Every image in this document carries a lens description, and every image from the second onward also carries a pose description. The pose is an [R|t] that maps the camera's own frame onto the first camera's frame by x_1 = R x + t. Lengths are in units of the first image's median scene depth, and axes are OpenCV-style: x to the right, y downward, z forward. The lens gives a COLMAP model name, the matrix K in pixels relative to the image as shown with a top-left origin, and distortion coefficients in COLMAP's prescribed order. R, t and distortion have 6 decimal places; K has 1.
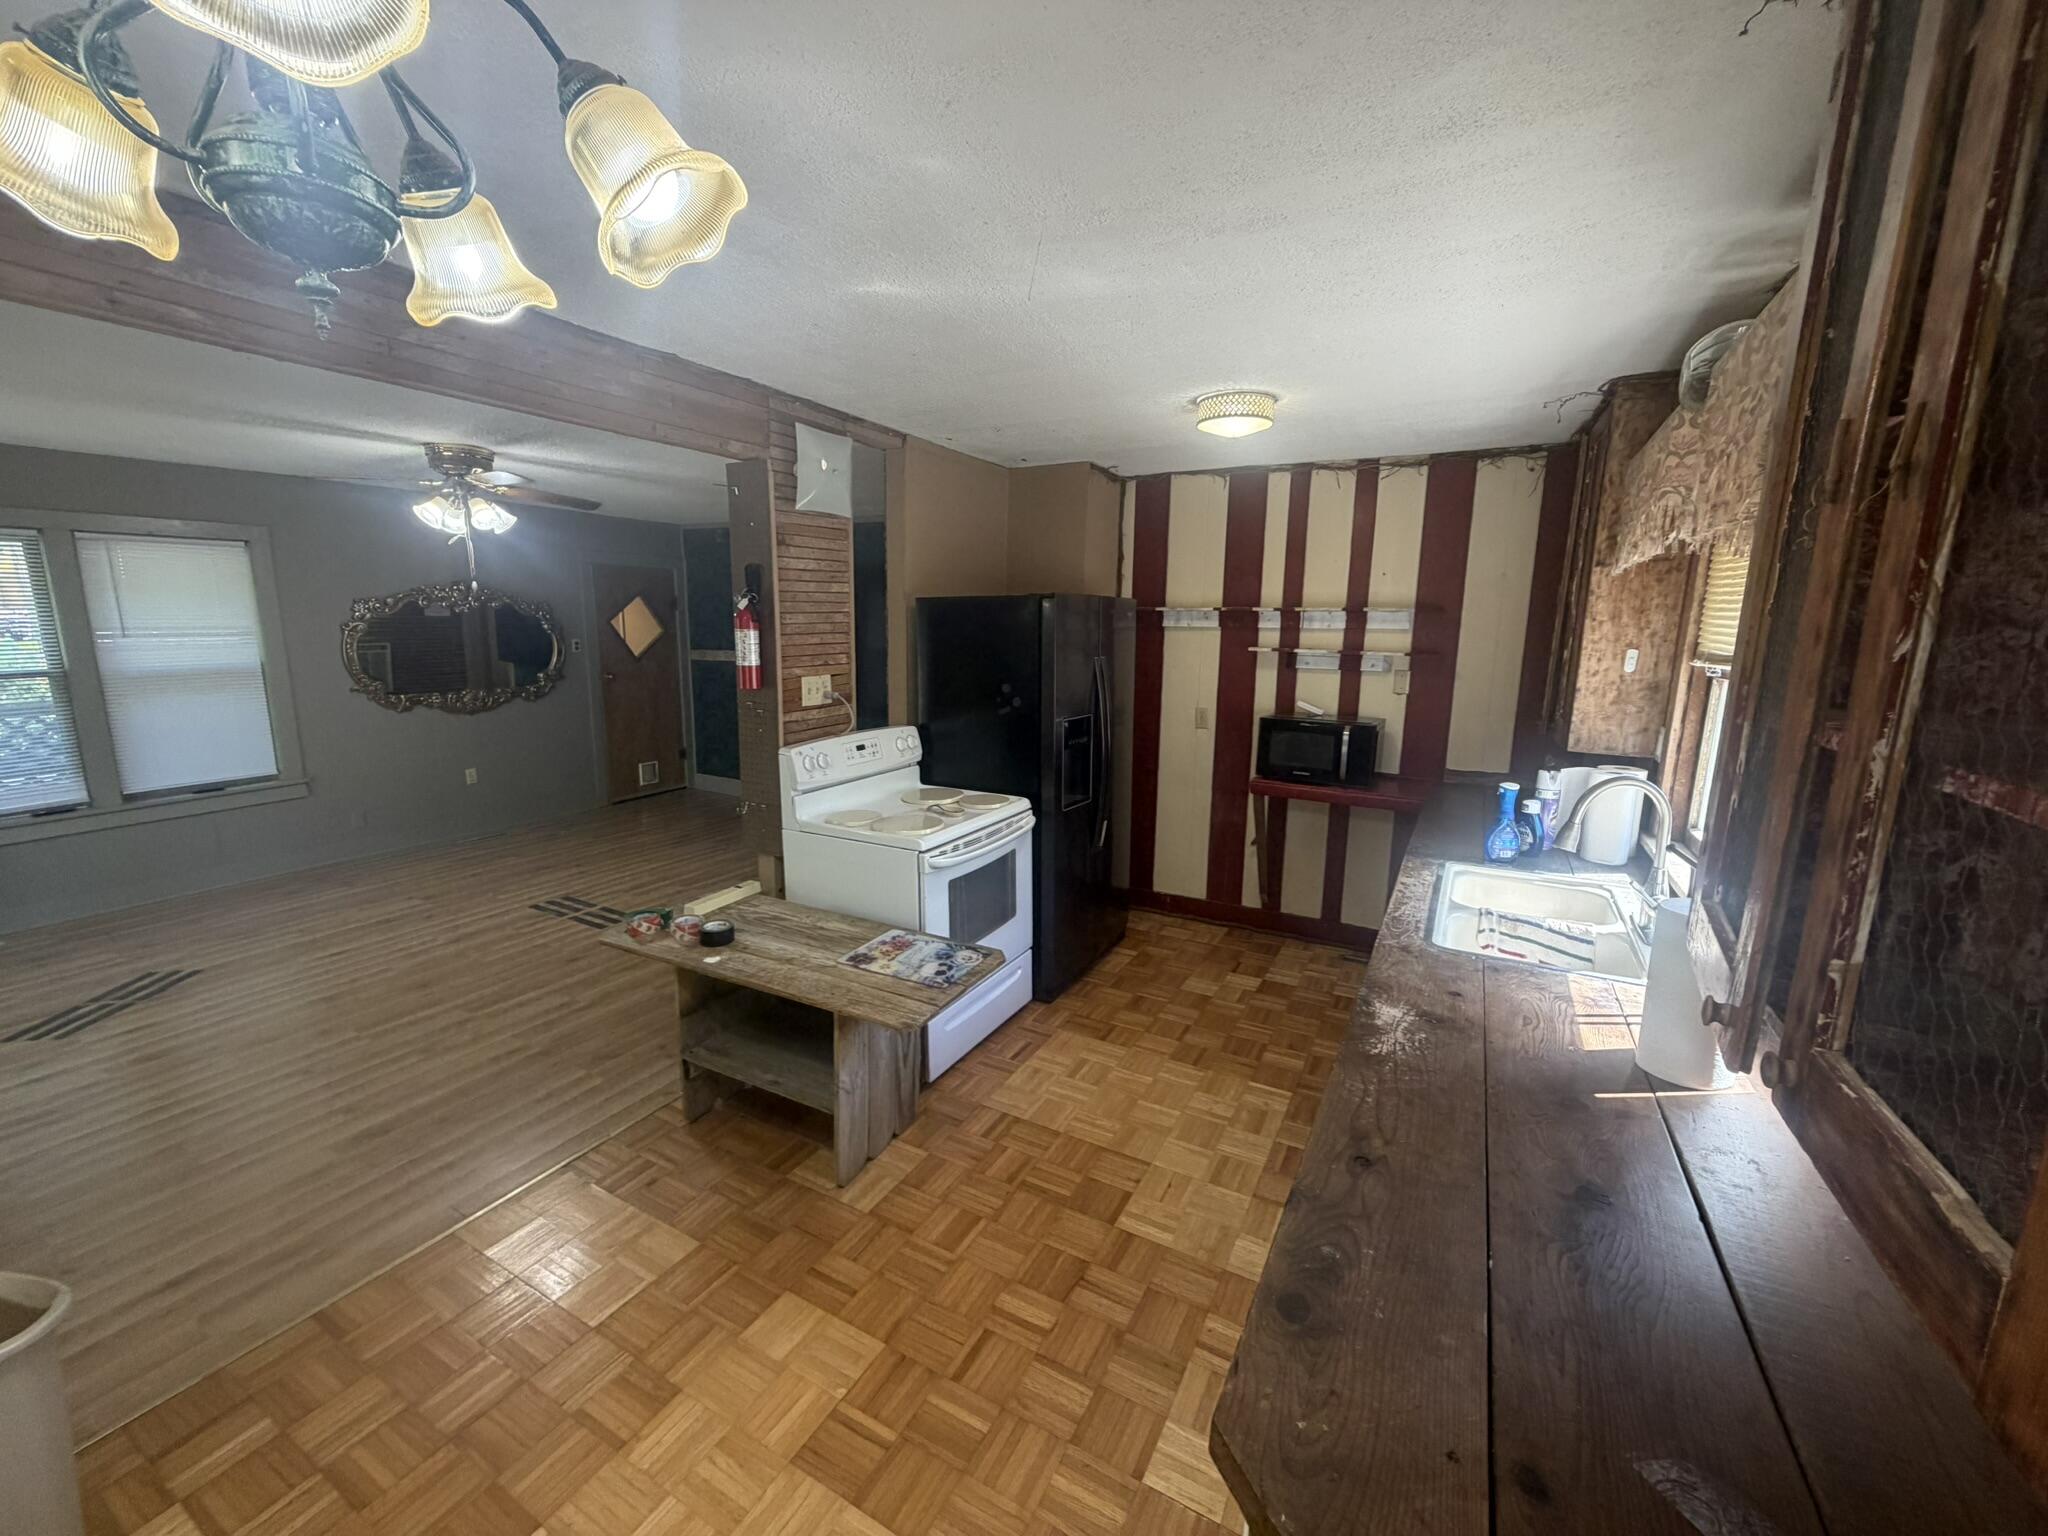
lens RADIAL K [[817.5, 0, 1016.9], [0, 817.5, 764.9], [0, 0, 1]] dist [-0.001853, -0.000254]
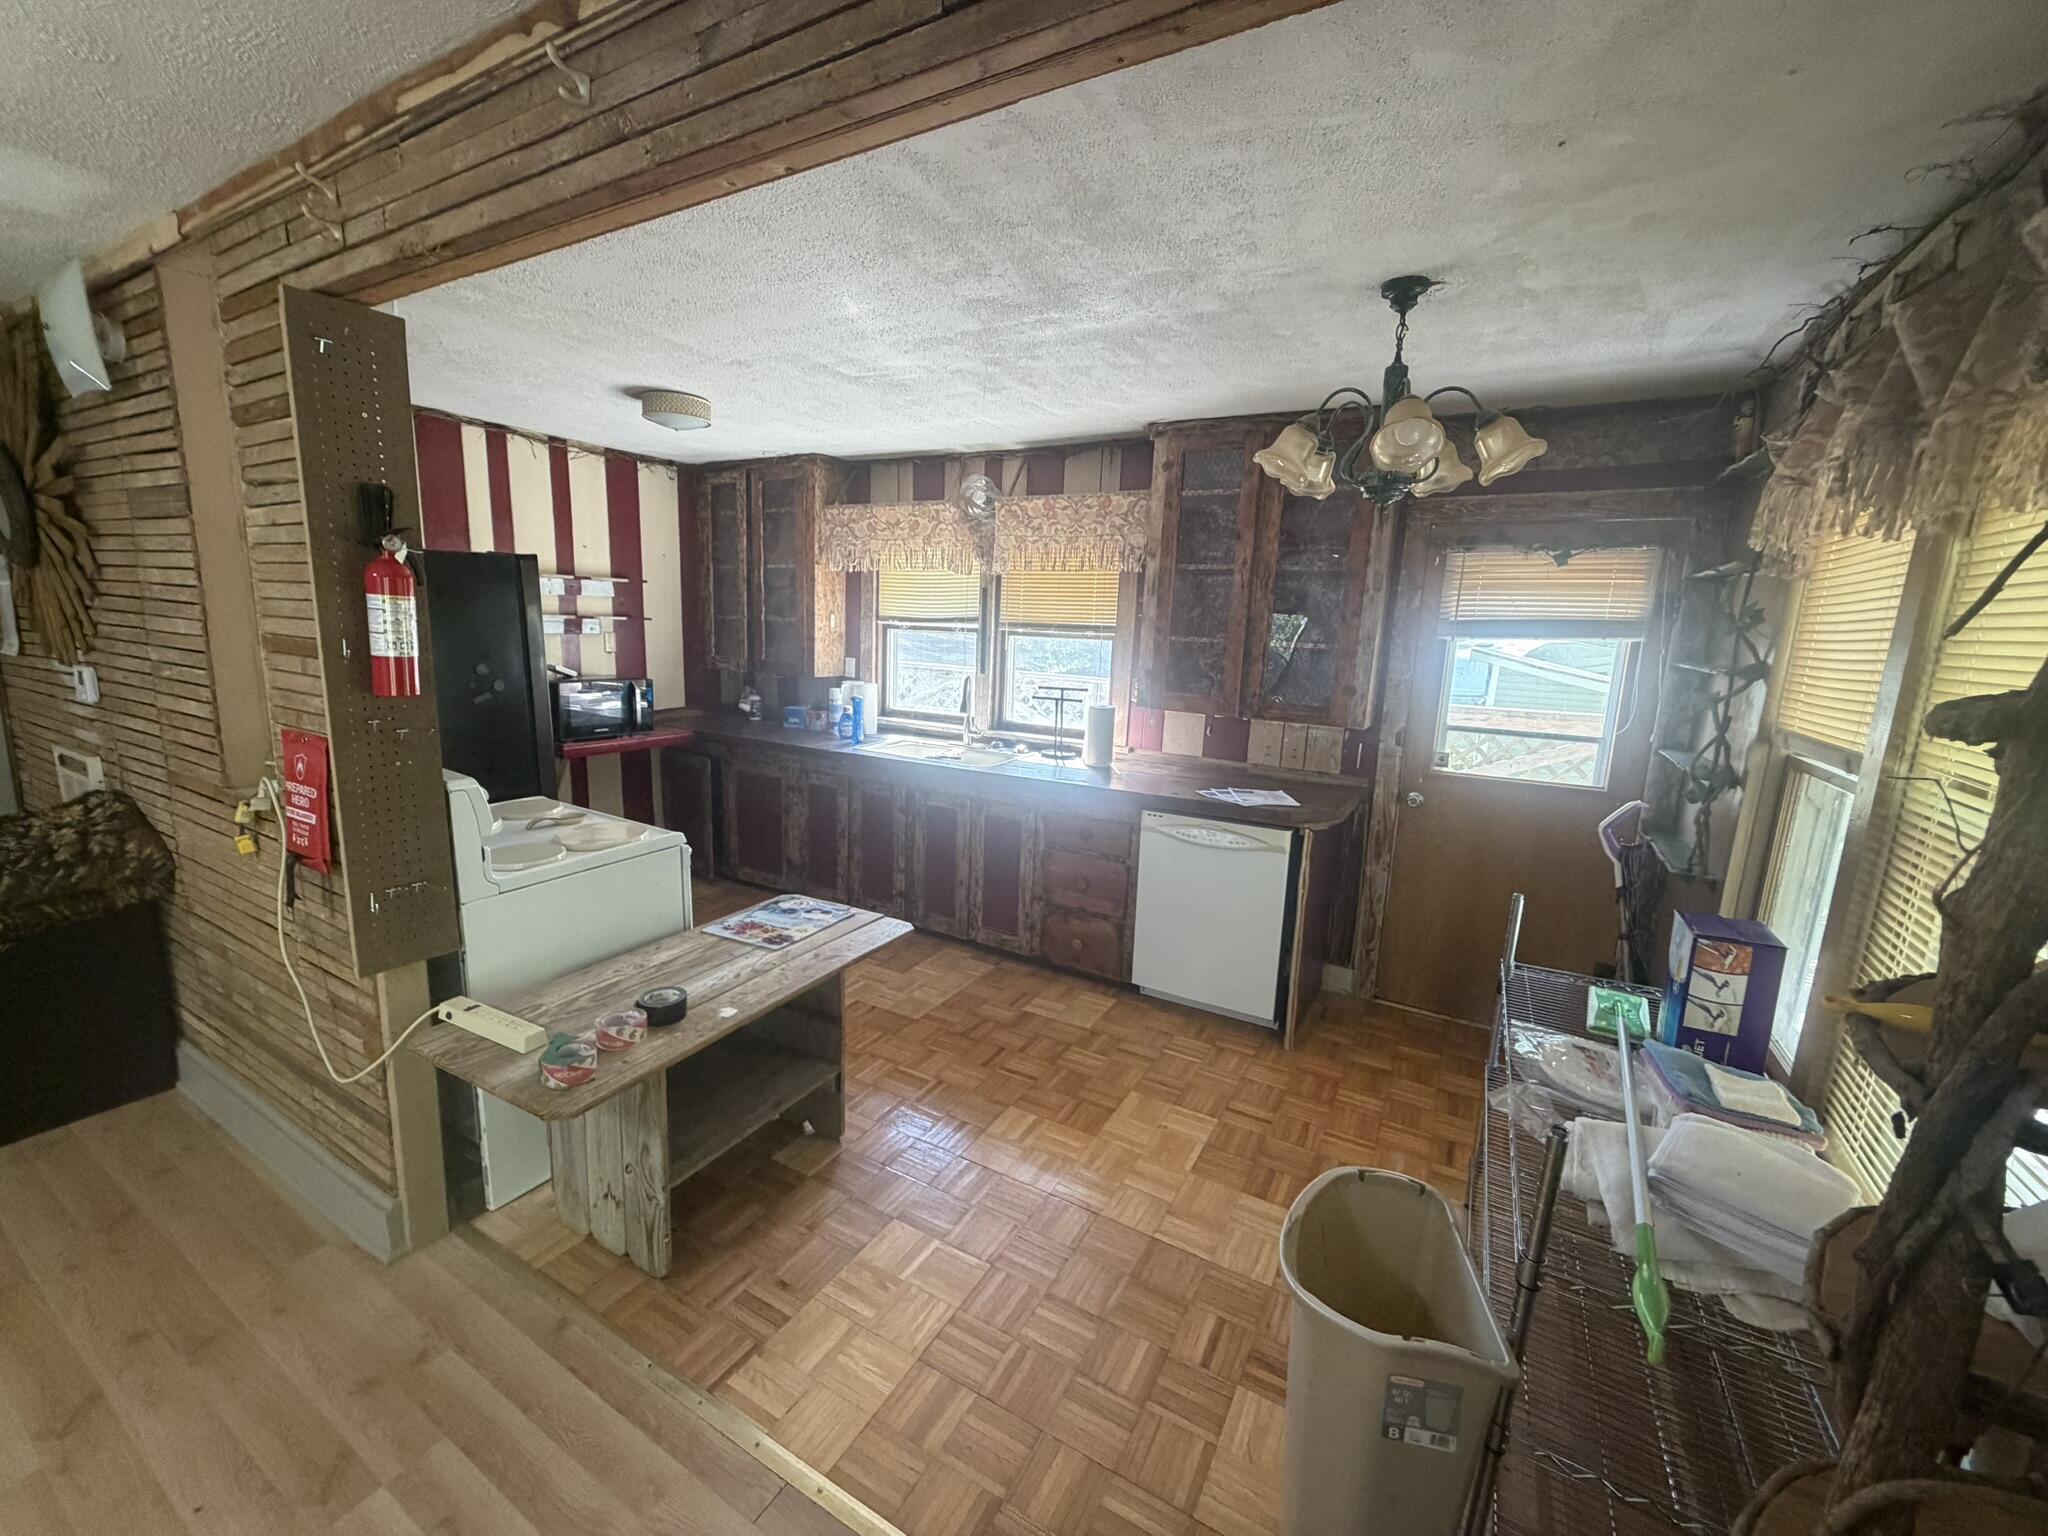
lens RADIAL K [[817.5, 0, 1017.6], [0, 817.5, 765.0], [0, 0, 1]] dist [-0.001853, -0.000254]
pose [[0.014191, -0.191503, 0.981389, -0.980698], [0.134993, 0.972869, 0.187889, -0.100867], [-0.990745, 0.129814, 0.039658, 0.568103]]
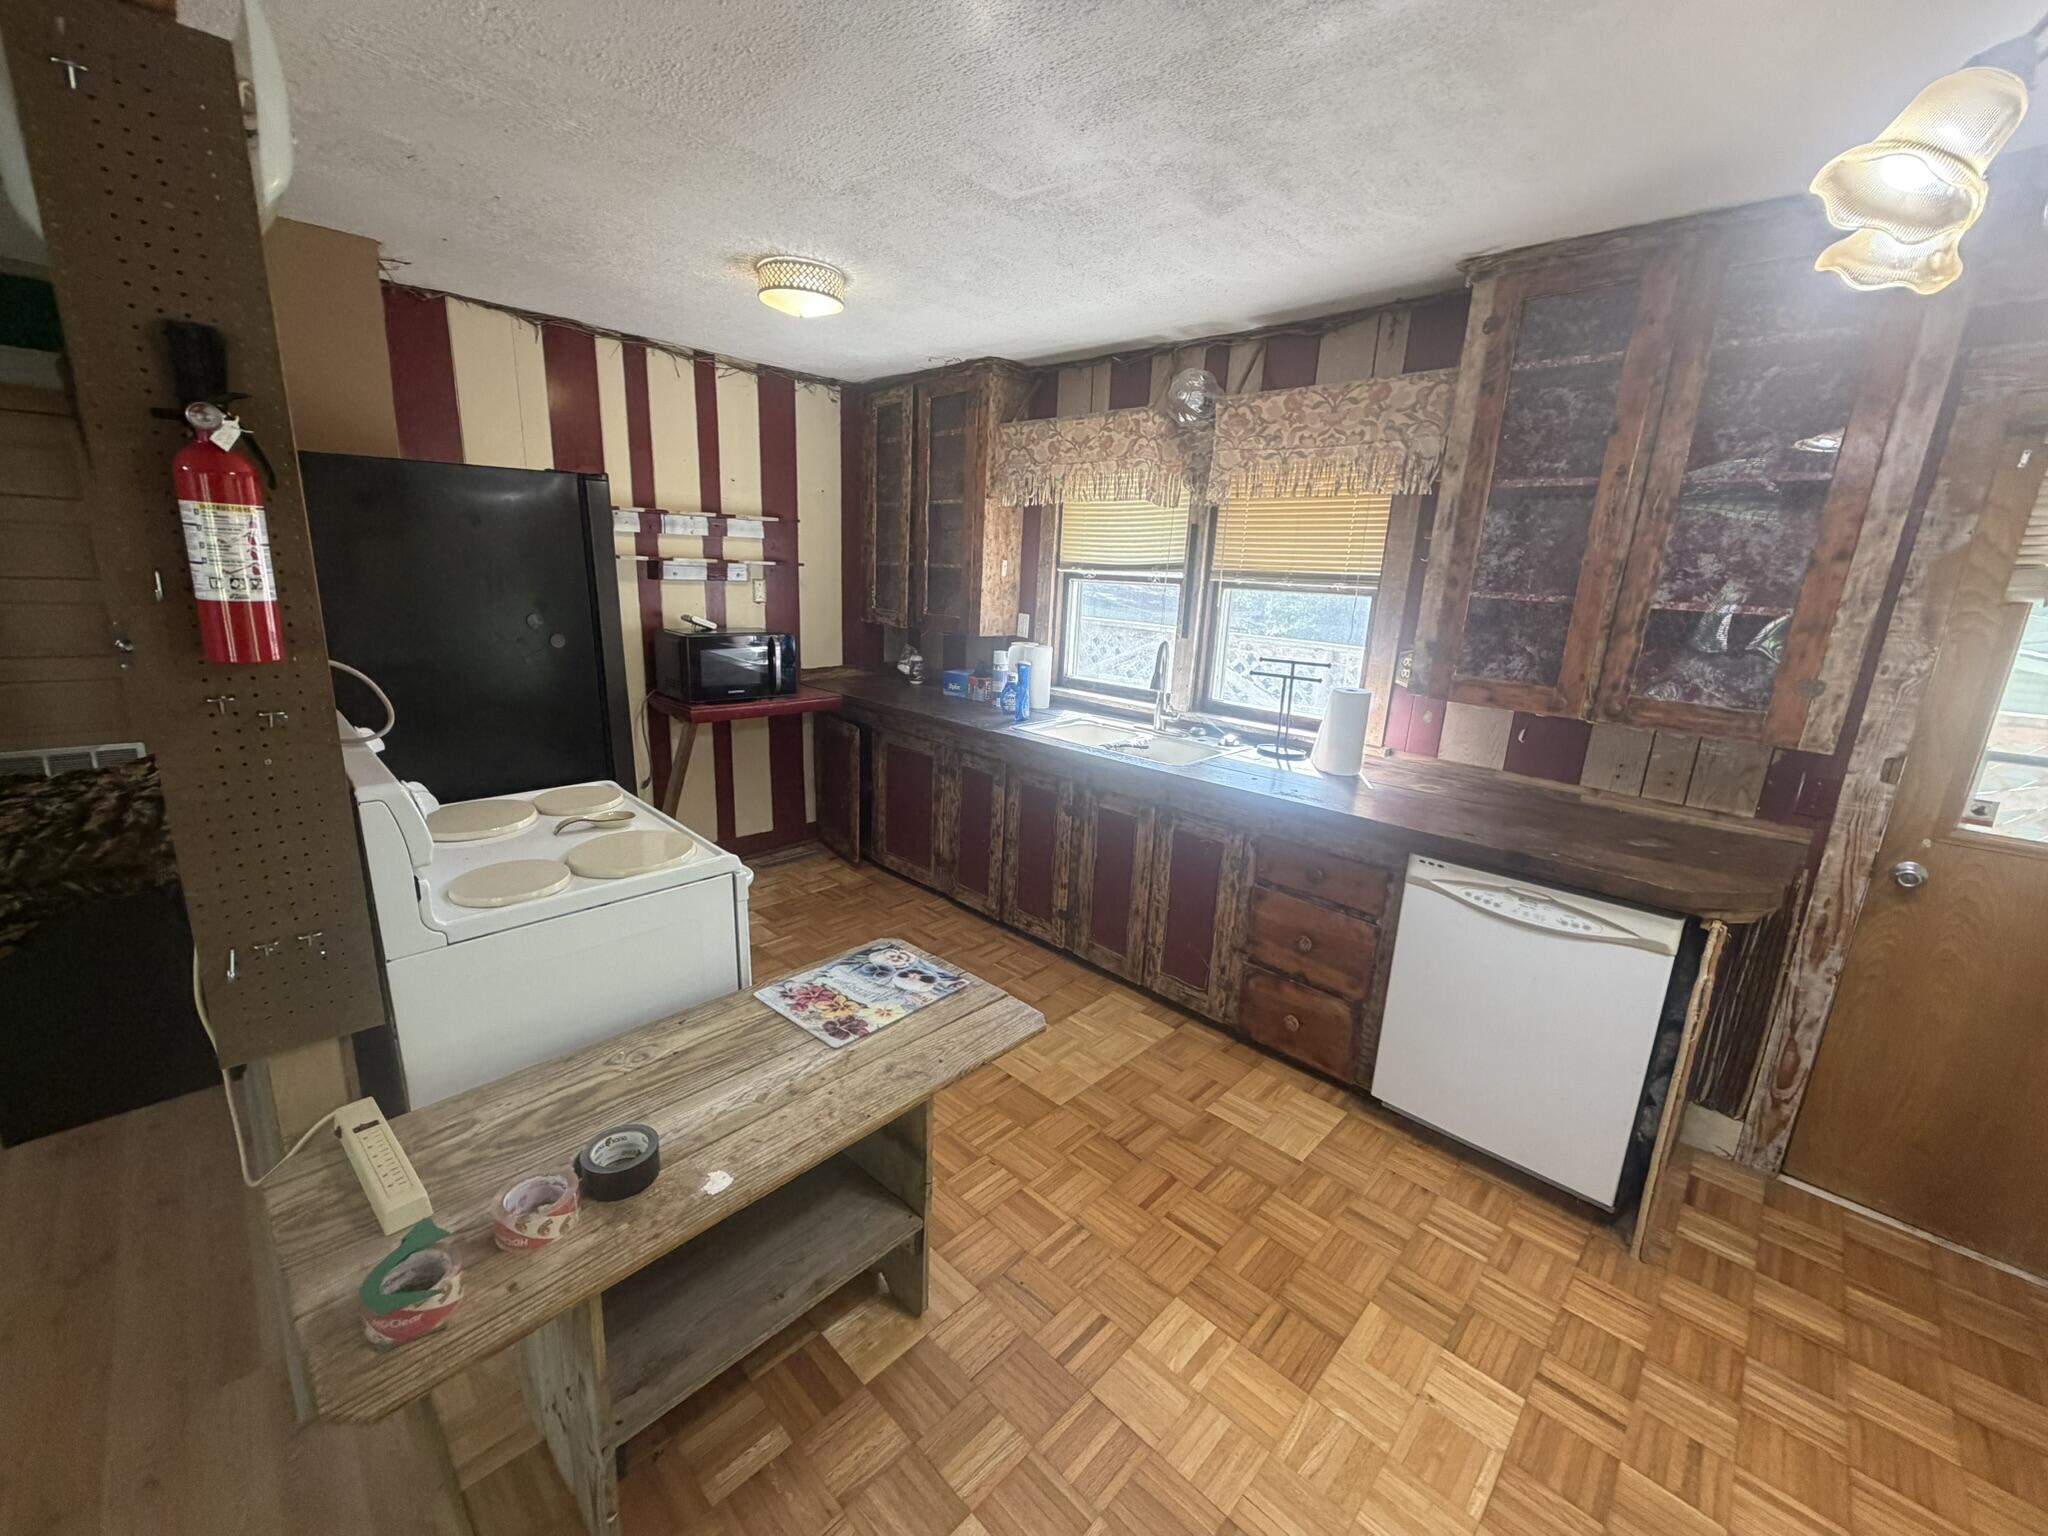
lens RADIAL K [[817.5, 0, 1015.9], [0, 817.5, 766.0], [0, 0, 1]] dist [-0.001853, -0.000254]
pose [[0.267024, -0.234429, 0.934741, -0.646242], [0.126759, 0.970077, 0.207081, -0.083894], [-0.955317, 0.063191, 0.288750, 0.575636]]
